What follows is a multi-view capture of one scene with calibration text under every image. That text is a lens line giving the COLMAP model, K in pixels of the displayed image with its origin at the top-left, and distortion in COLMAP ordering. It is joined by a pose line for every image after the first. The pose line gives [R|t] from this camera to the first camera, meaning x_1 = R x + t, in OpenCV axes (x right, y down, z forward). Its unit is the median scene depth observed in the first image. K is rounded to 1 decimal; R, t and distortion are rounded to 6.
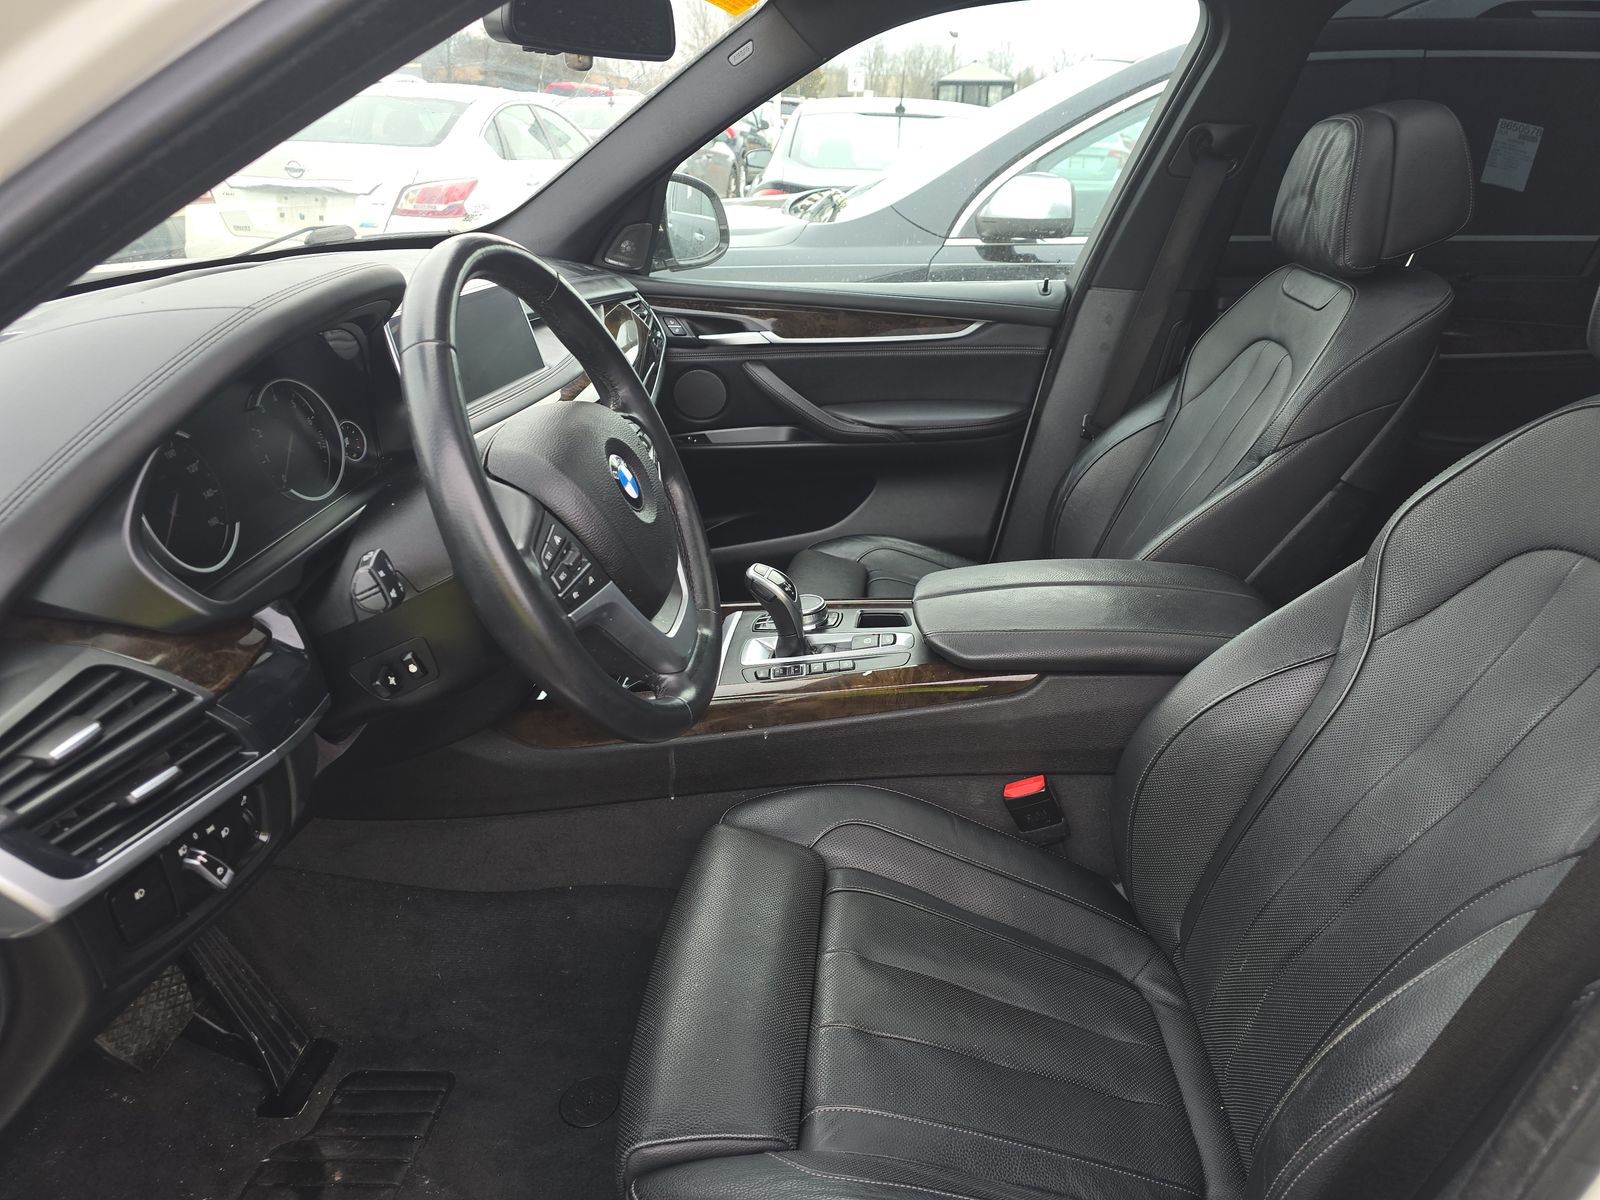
lens RADIAL K [[1089.6, 0, 794.1], [0, 1089.6, 610.4], [0, 0, 1]] dist [0.079330, -0.104354]
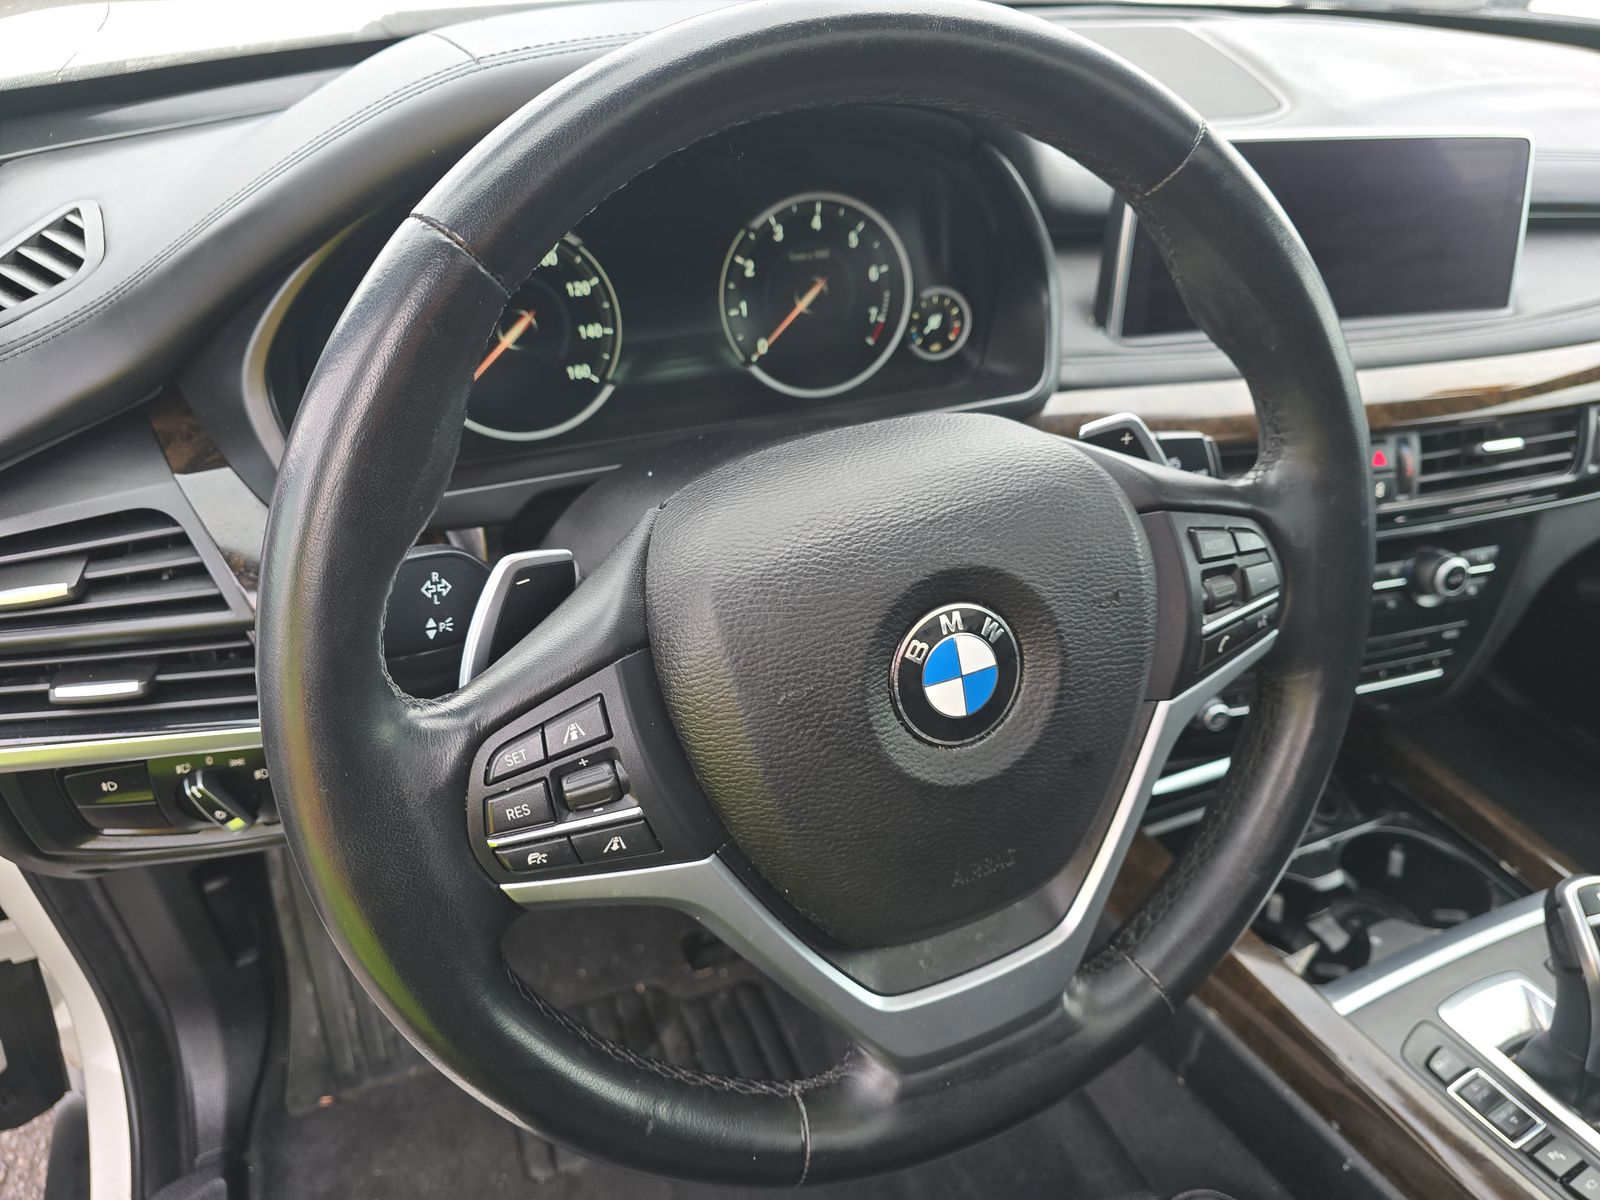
lens RADIAL K [[1089.6, 0, 794.1], [0, 1089.6, 610.4], [0, 0, 1]] dist [0.079330, -0.104354]
pose [[0.475201, 0.546351, -0.689699, 0.038224], [-0.405765, 0.831606, 0.379193, -0.115198], [0.780730, 0.099662, 0.616870, 0.295862]]
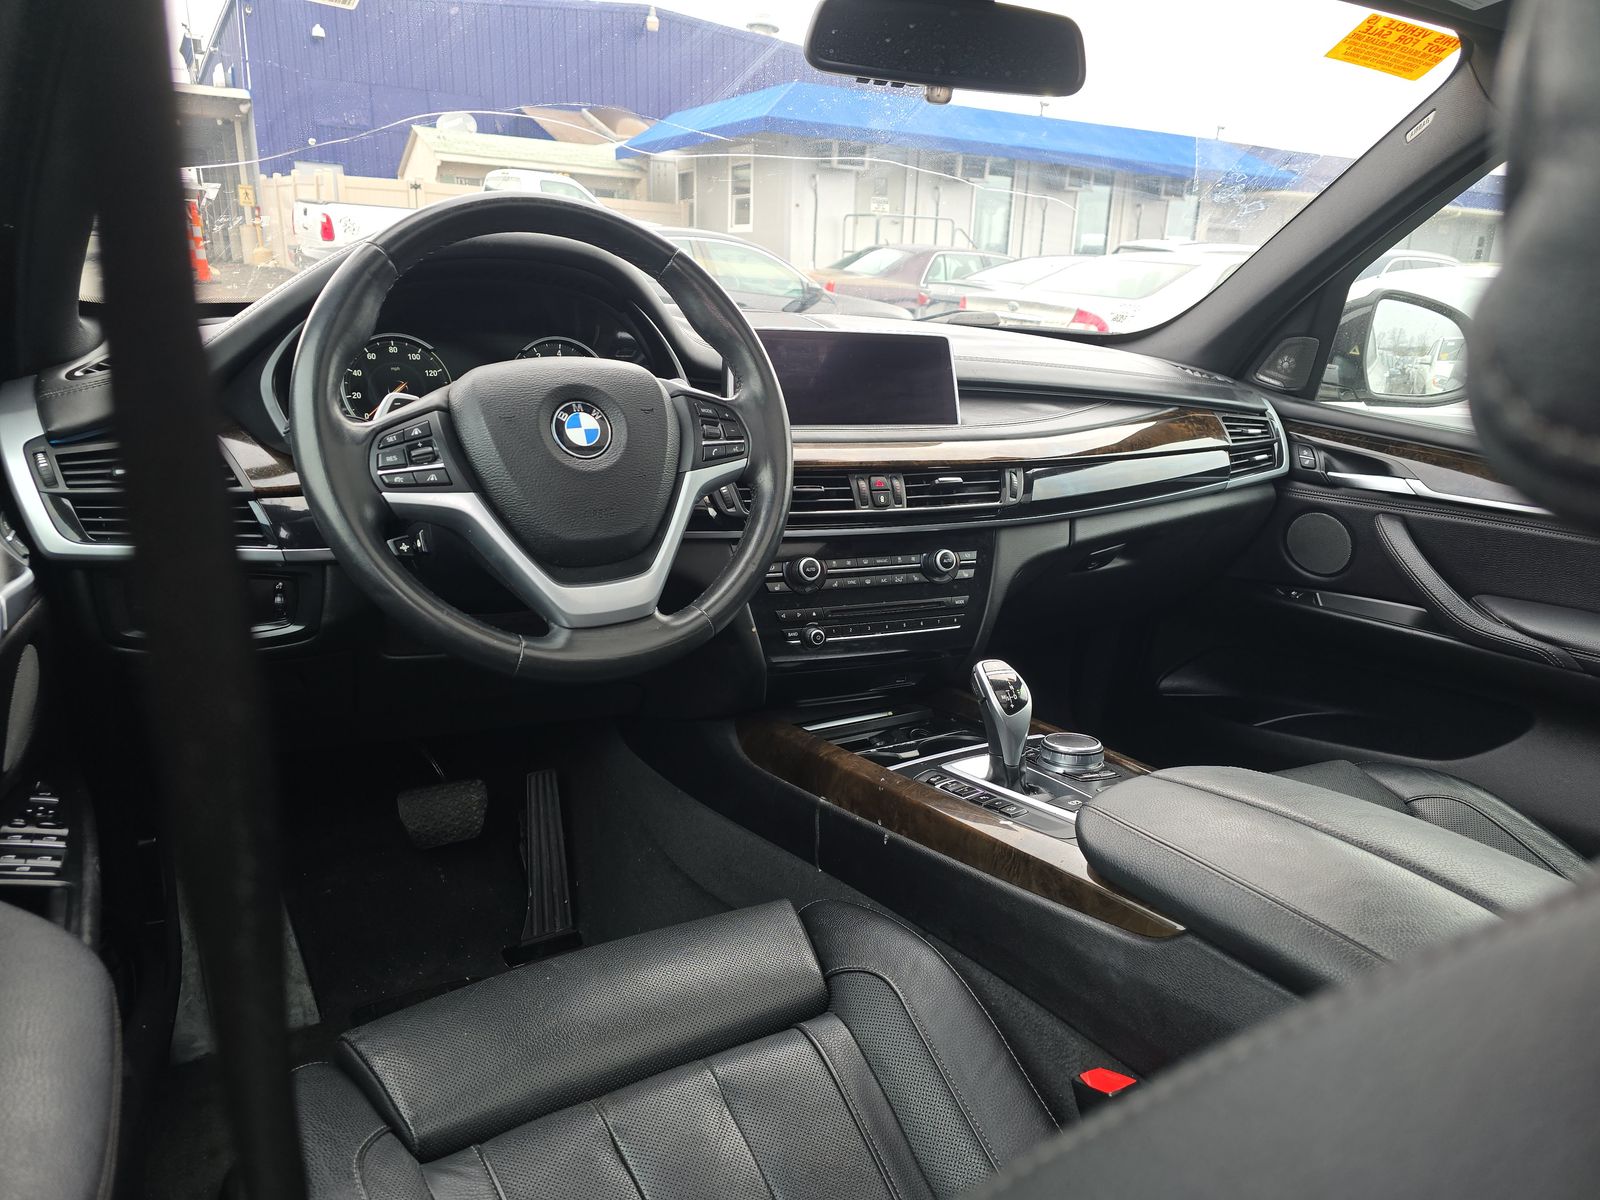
lens RADIAL K [[1089.6, 0, 794.1], [0, 1089.6, 610.4], [0, 0, 1]] dist [0.079330, -0.104354]
pose [[0.579319, 0.248155, -0.776407, 0.340597], [-0.377097, 0.926058, 0.014614, -0.020412], [0.722625, 0.284315, 0.630062, 0.234555]]
